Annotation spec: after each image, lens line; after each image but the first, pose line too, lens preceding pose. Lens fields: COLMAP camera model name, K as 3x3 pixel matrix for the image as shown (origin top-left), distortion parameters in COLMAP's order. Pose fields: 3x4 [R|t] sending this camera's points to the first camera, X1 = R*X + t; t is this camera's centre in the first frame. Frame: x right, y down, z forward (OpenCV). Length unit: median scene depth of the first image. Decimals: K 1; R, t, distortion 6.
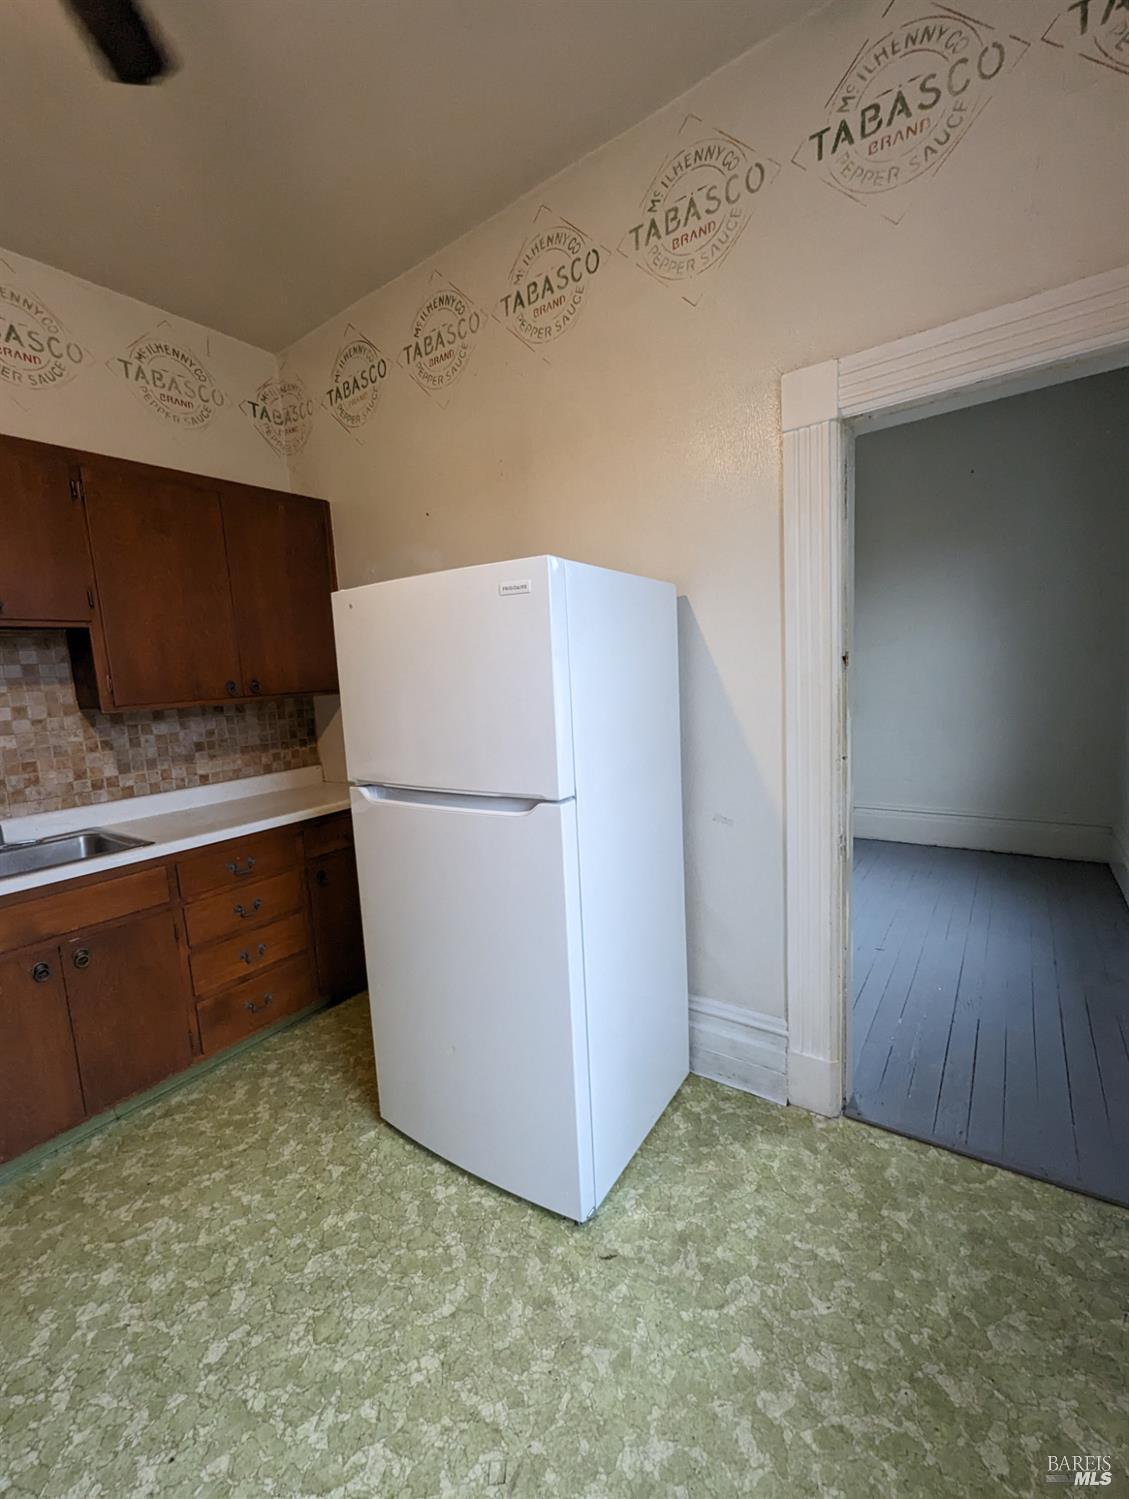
lens RADIAL K [[622.2, 0, 559.3], [0, 622.2, 750.8], [0, 0, 1]] dist [0.002874, -0.002218]
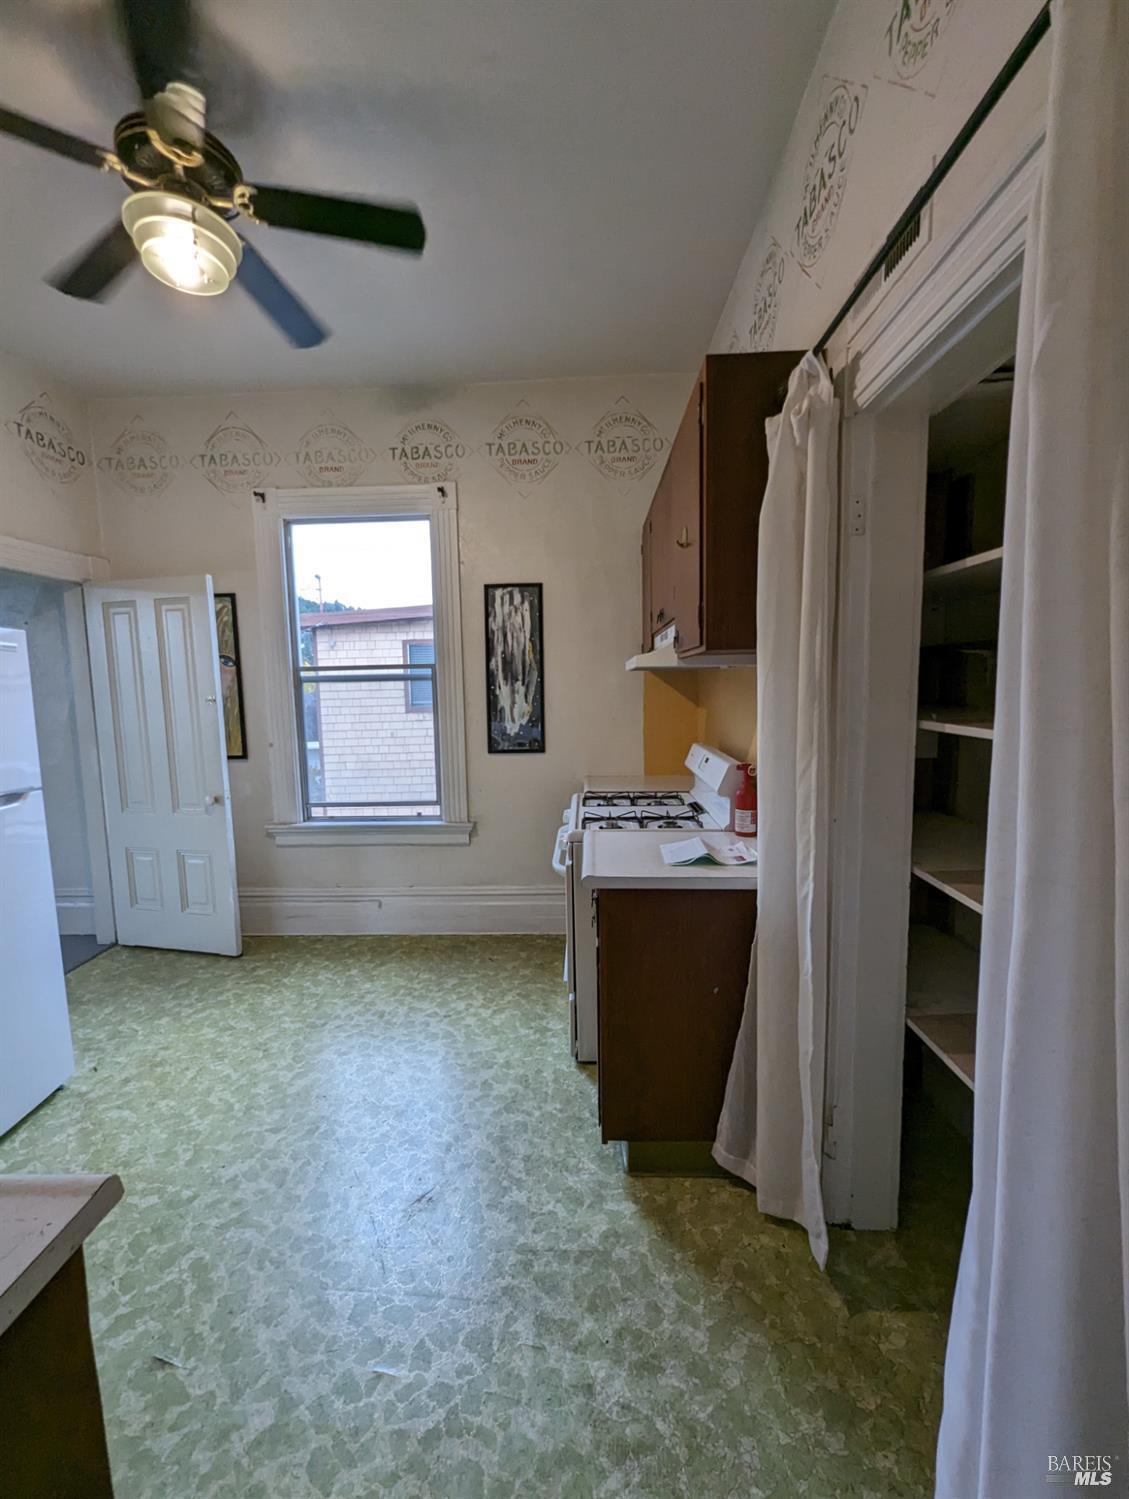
lens RADIAL K [[622.2, 0, 556.5], [0, 622.2, 748.5], [0, 0, 1]] dist [0.002874, -0.002218]
pose [[-0.549546, -0.012779, 0.835366, -1.561989], [0.156498, 0.980610, 0.117953, 0.003114], [-0.820675, 0.195554, -0.536890, 0.599245]]
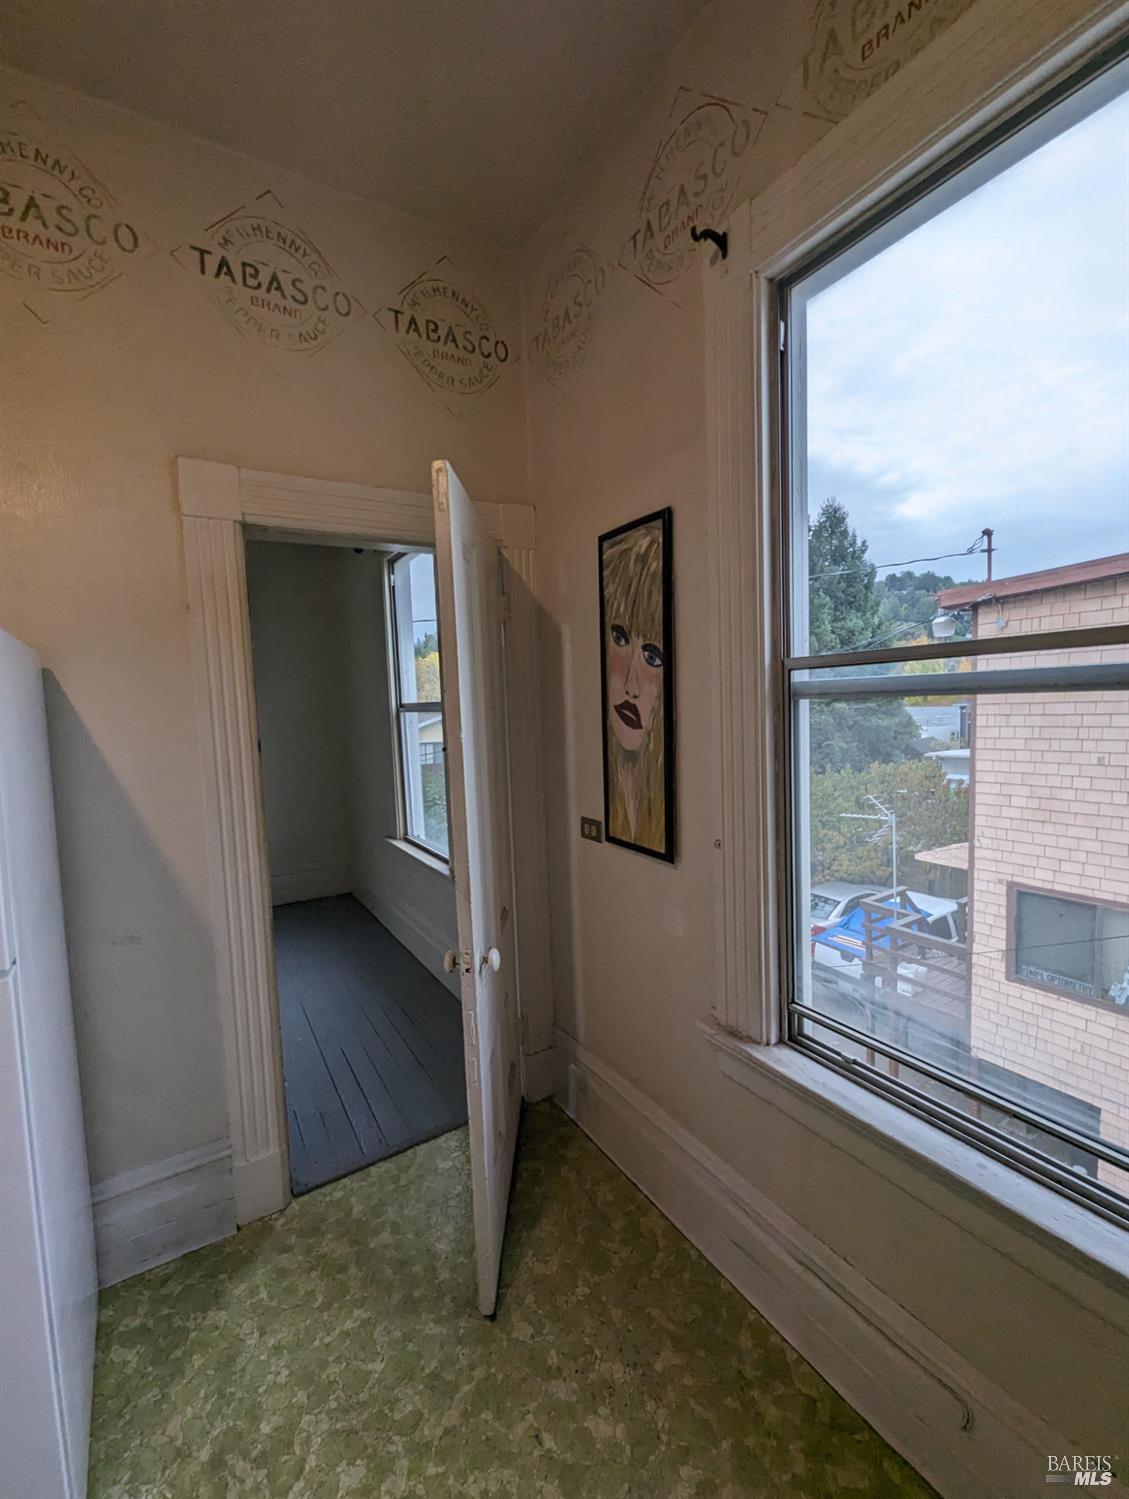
lens RADIAL K [[622.2, 0, 557.2], [0, 622.2, 751.6], [0, 0, 1]] dist [0.002874, -0.002218]
pose [[0.387991, -0.026193, 0.921291, -0.296914], [0.127543, 0.991505, -0.025524, -0.048276], [-0.912796, 0.127407, 0.388035, 0.138921]]
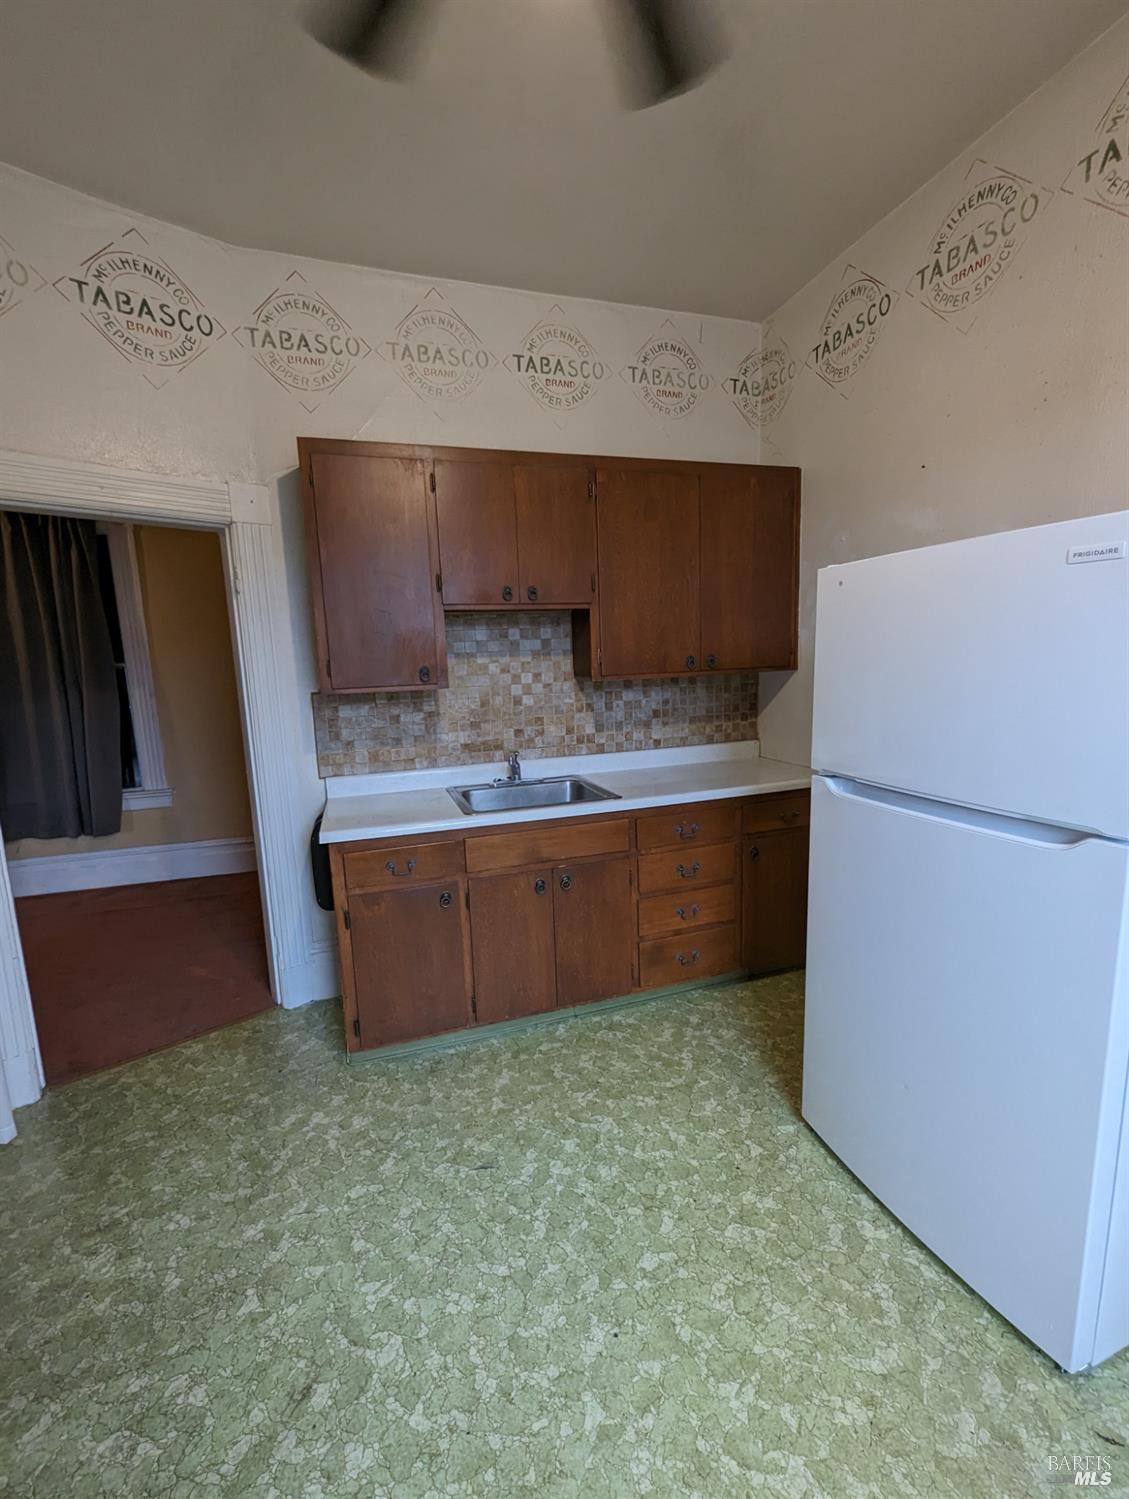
lens RADIAL K [[622.2, 0, 557.4], [0, 622.2, 750.7], [0, 0, 1]] dist [0.002874, -0.002218]
pose [[0.803420, 0.115296, -0.584143, -0.098291], [-0.084586, 0.993223, 0.079702, -0.022343], [0.589374, -0.014624, 0.807728, 0.002612]]
